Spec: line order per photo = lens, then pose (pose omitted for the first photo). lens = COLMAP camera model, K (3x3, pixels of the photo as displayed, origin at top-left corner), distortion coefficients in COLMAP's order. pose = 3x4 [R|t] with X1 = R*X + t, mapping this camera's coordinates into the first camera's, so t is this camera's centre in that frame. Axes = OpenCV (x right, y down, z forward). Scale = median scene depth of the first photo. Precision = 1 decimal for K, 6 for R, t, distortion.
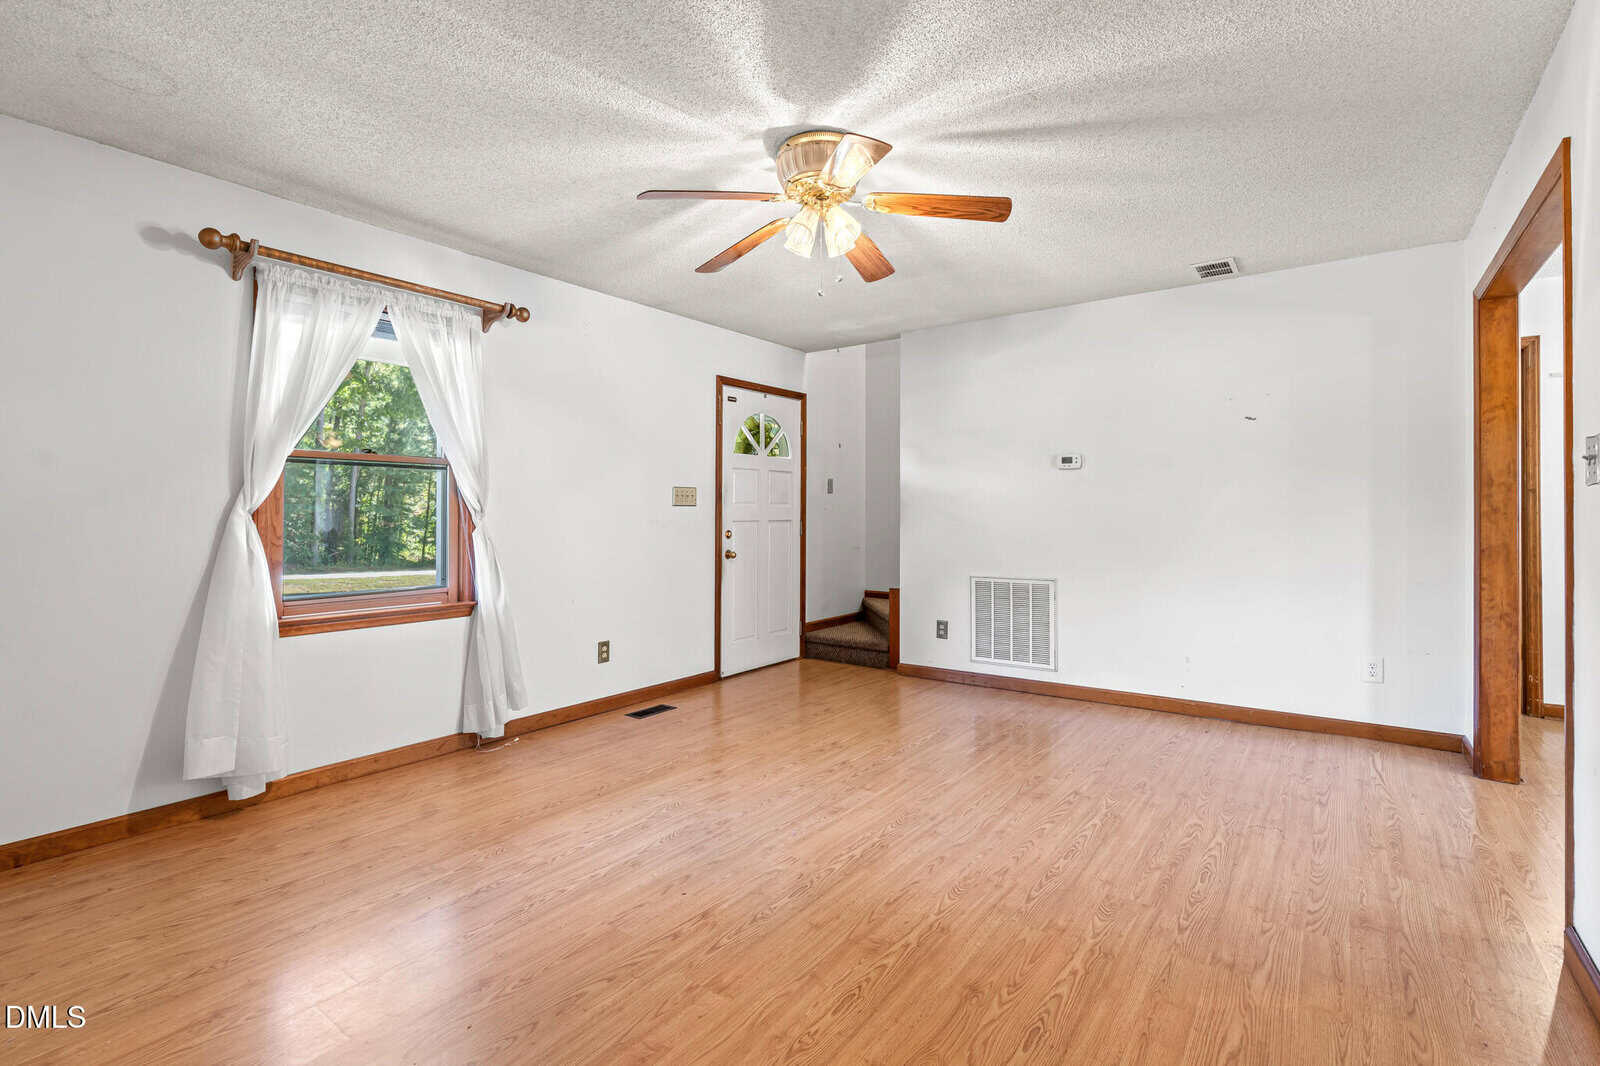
lens RADIAL K [[736.9, 0, 795.0], [0, 736.9, 501.3], [0, 0, 1]] dist [-0.011227, 0.000936]
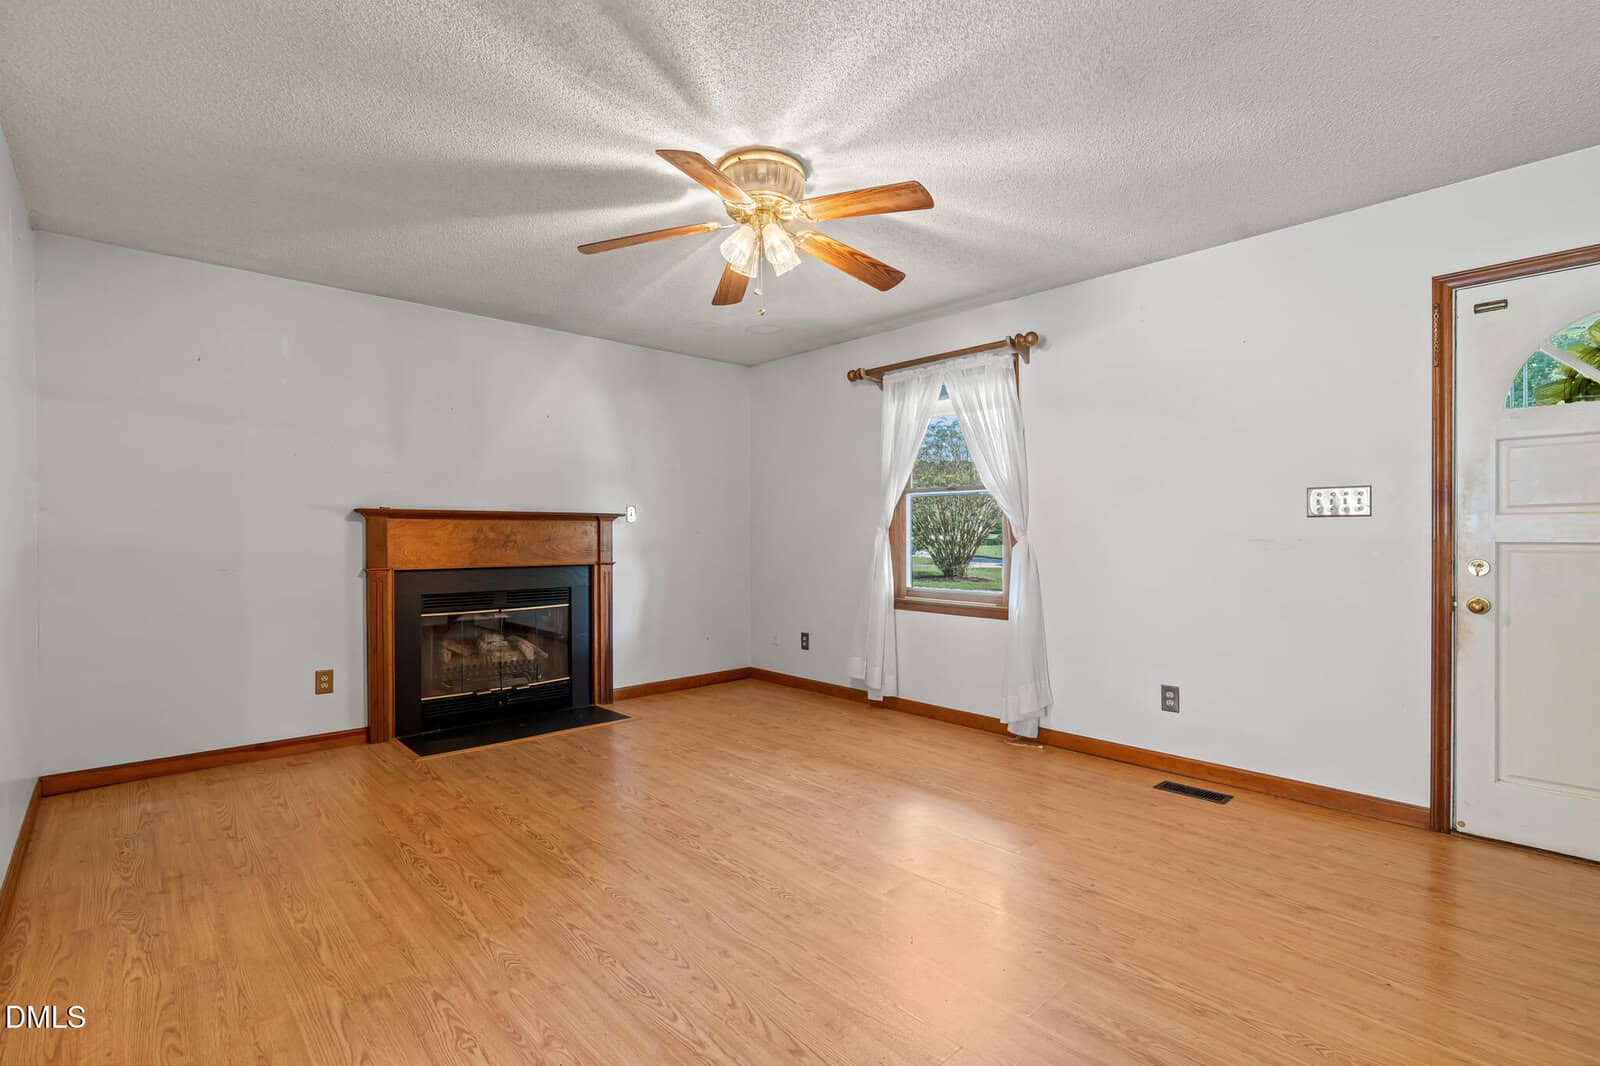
lens RADIAL K [[736.9, 0, 803.9], [0, 736.9, 539.0], [0, 0, 1]] dist [-0.011227, 0.000936]
pose [[-0.177203, 0.010337, -0.984120, 0.952848], [0.022002, 0.999737, 0.006539, 0.019382], [0.983928, -0.020494, -0.177384, 1.158664]]
